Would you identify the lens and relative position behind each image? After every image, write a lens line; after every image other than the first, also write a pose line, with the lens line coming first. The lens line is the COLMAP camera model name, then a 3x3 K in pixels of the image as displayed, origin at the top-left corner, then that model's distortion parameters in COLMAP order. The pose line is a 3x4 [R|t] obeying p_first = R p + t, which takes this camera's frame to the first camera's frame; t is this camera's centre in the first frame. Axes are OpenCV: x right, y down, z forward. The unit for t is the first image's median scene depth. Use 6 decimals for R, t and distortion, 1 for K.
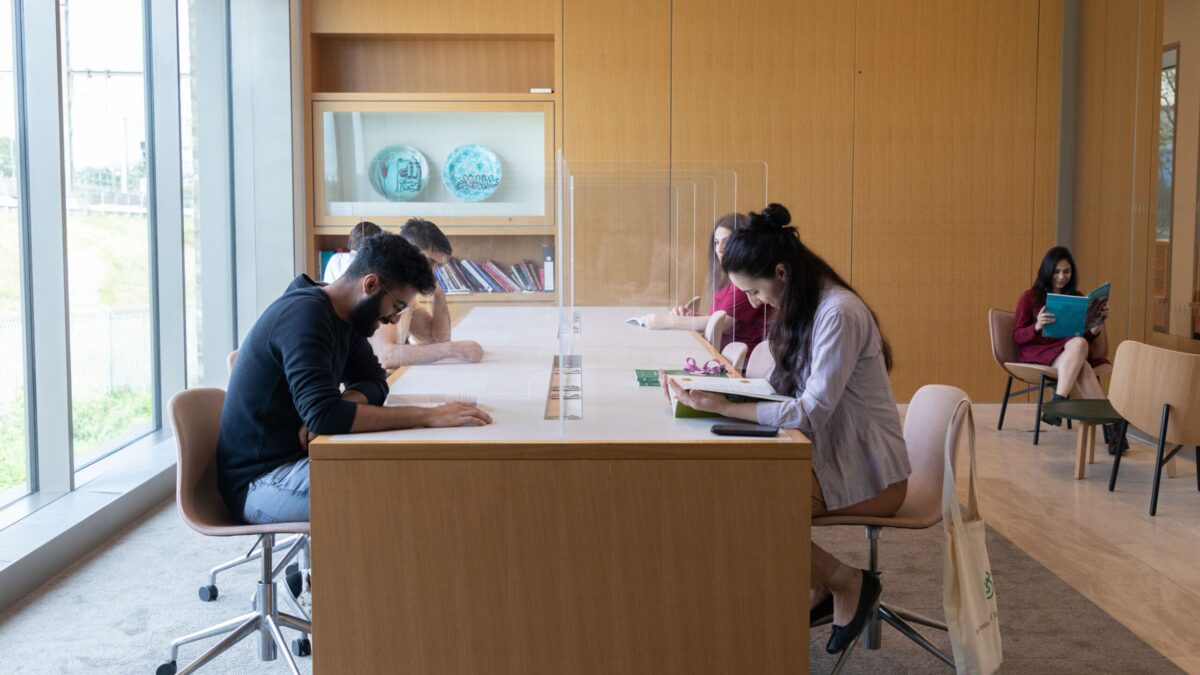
lens RADIAL K [[1356.3, 0, 600.0], [0, 1356.3, 337.5], [0, 0, 1]] dist [0.017711, -0.035391]
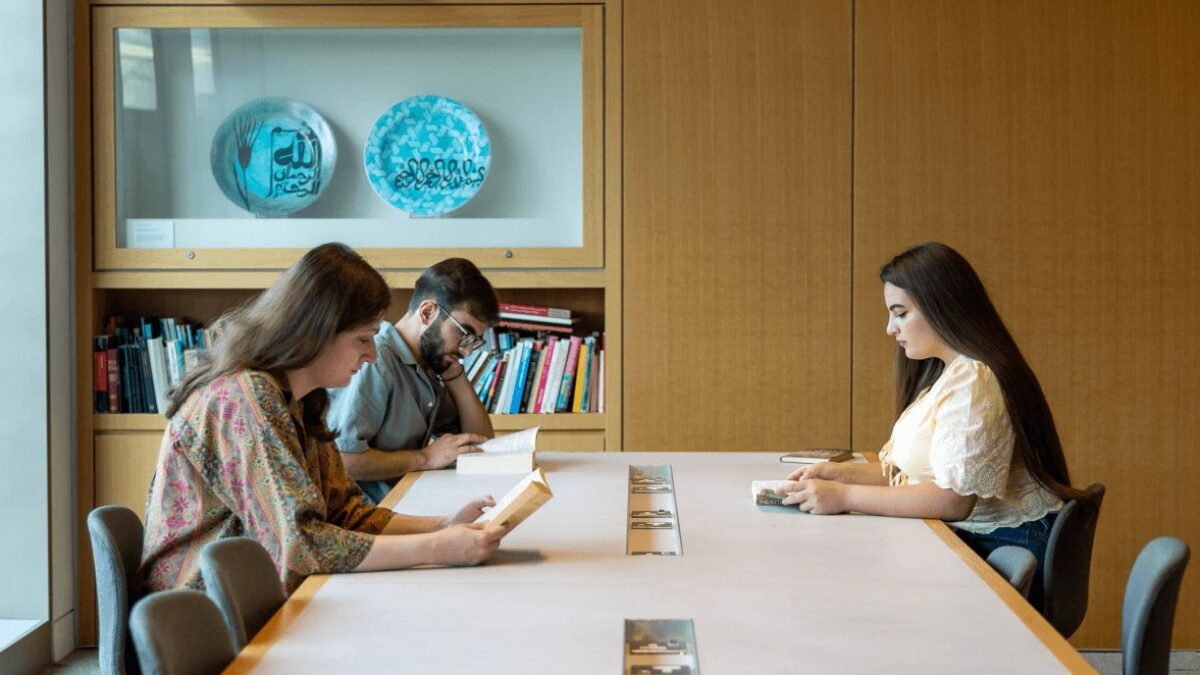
lens RADIAL K [[1840.8, 0, 600.0], [0, 1840.8, 337.5], [0, 0, 1]] dist [-0.011928, -0.025180]
pose [[0.998448, -0.004863, -0.055487, 0.000317], [0.002150, 0.998804, -0.048851, -0.026908], [0.055658, 0.048655, 0.997264, 0.370095]]
